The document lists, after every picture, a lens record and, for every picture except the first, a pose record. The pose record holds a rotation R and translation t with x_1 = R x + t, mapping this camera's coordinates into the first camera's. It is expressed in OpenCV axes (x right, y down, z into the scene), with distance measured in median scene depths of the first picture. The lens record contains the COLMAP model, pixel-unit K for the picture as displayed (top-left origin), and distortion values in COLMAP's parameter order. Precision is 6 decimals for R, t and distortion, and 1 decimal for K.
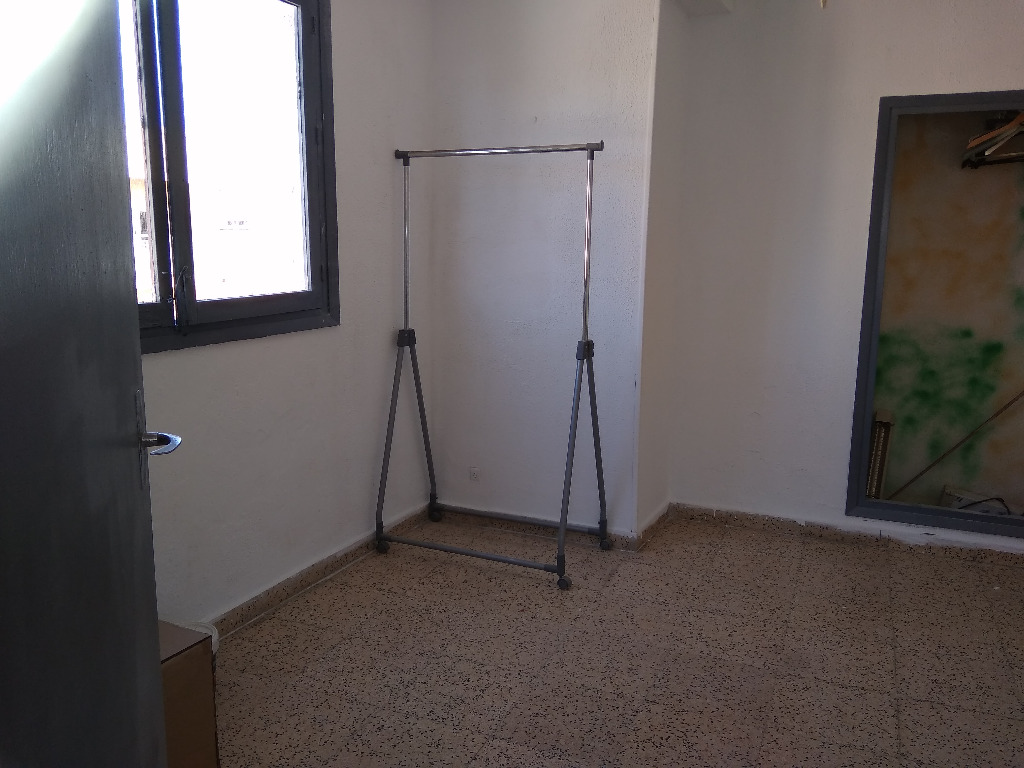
lens RADIAL K [[827.0, 0, 510.1], [0, 827.0, 380.8], [0, 0, 1]] dist [0.092002, -0.154854]
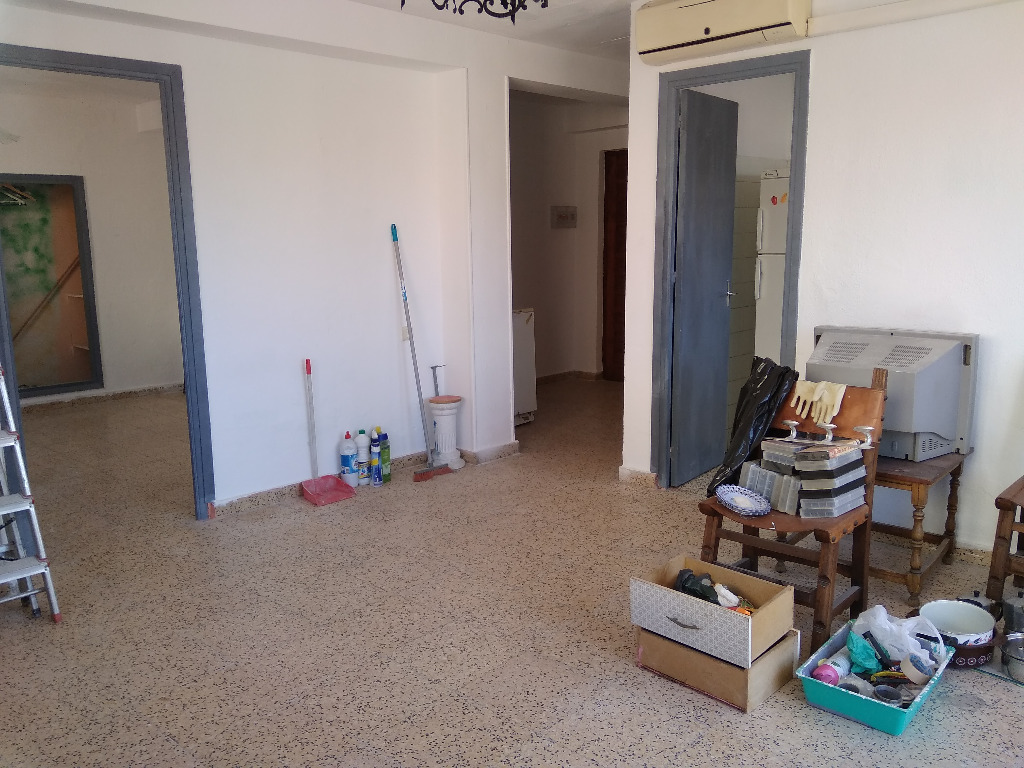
lens RADIAL K [[827.0, 0, 510.1], [0, 827.0, 380.8], [0, 0, 1]] dist [0.092002, -0.154854]
pose [[0.331884, -0.175203, 0.926907, -0.808973], [0.180616, 0.976224, 0.119855, 0.105823], [-0.925868, 0.127636, 0.355637, -0.686518]]
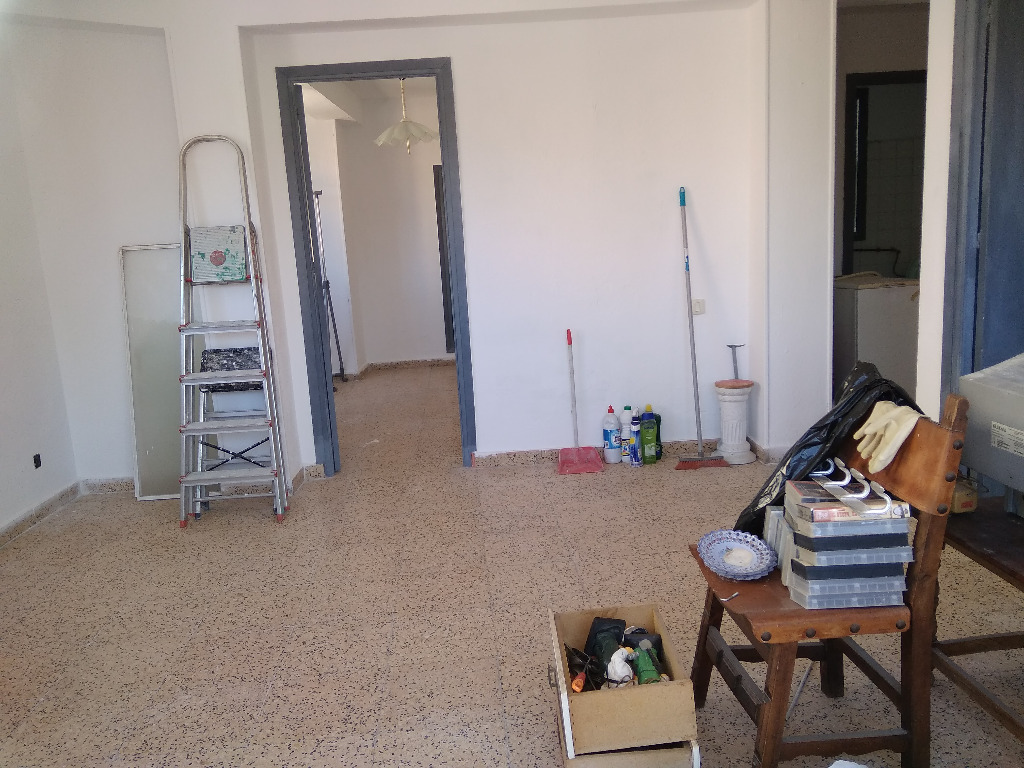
lens RADIAL K [[827.0, 0, 510.1], [0, 827.0, 380.8], [0, 0, 1]] dist [0.092002, -0.154854]
pose [[0.890240, -0.142752, 0.432544, -0.405757], [0.143837, 0.989134, 0.030405, 0.190124], [-0.432185, 0.035148, 0.901100, -1.036829]]
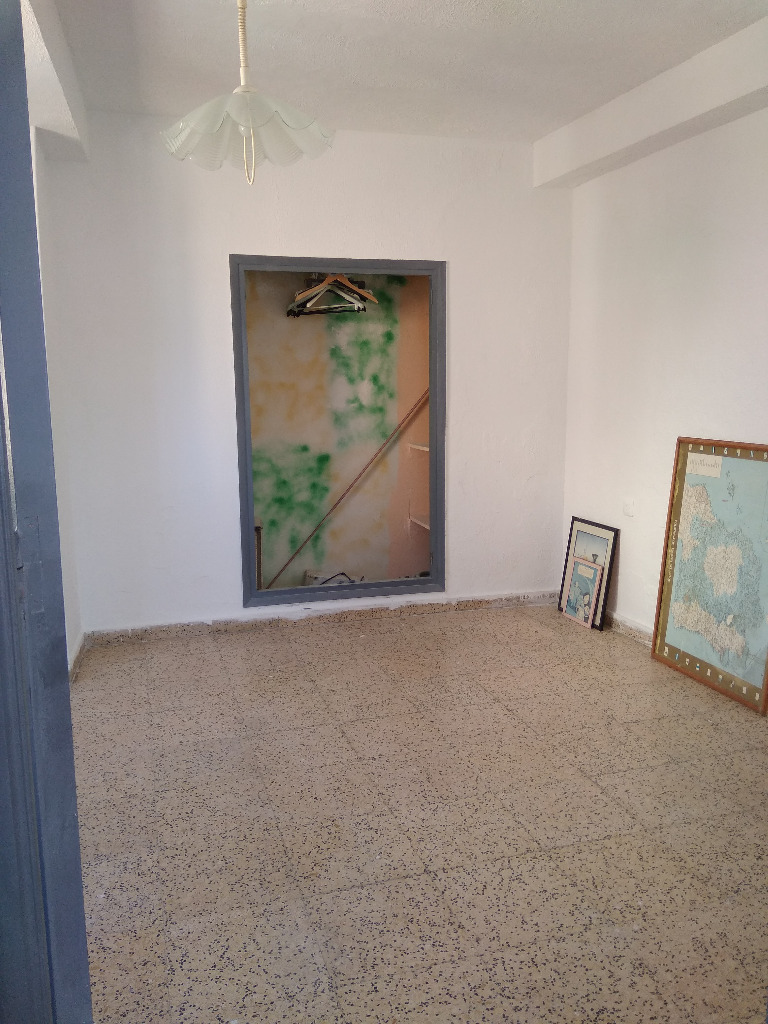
lens RADIAL K [[827.0, 0, 384.0], [0, 827.0, 512.0], [0, 0, 1]] dist [0.092002, -0.154854]
pose [[0.761168, -0.116475, 0.638010, -0.177320], [0.127139, 0.991451, 0.029318, 0.017687], [-0.635971, 0.058801, 0.769470, -0.032133]]
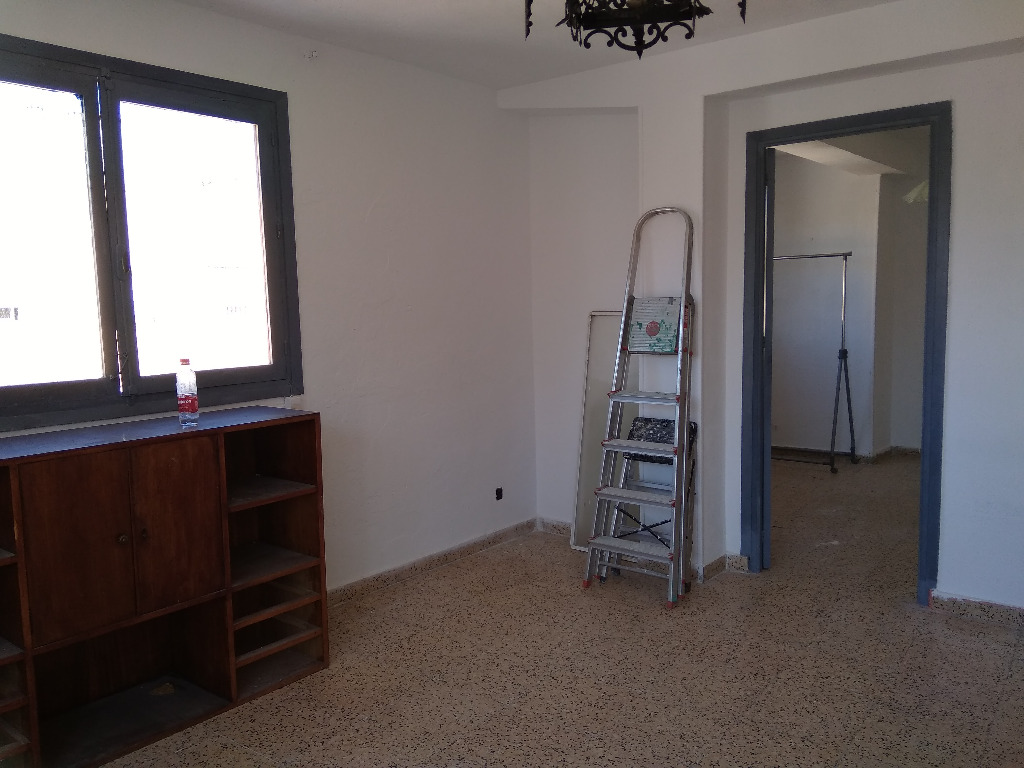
lens RADIAL K [[827.0, 0, 510.1], [0, 827.0, 380.8], [0, 0, 1]] dist [0.092002, -0.154854]
pose [[0.970829, -0.006696, -0.239679, -0.178557], [-0.011320, 0.997215, -0.073710, 0.160219], [0.239505, 0.074273, 0.968050, -0.982943]]
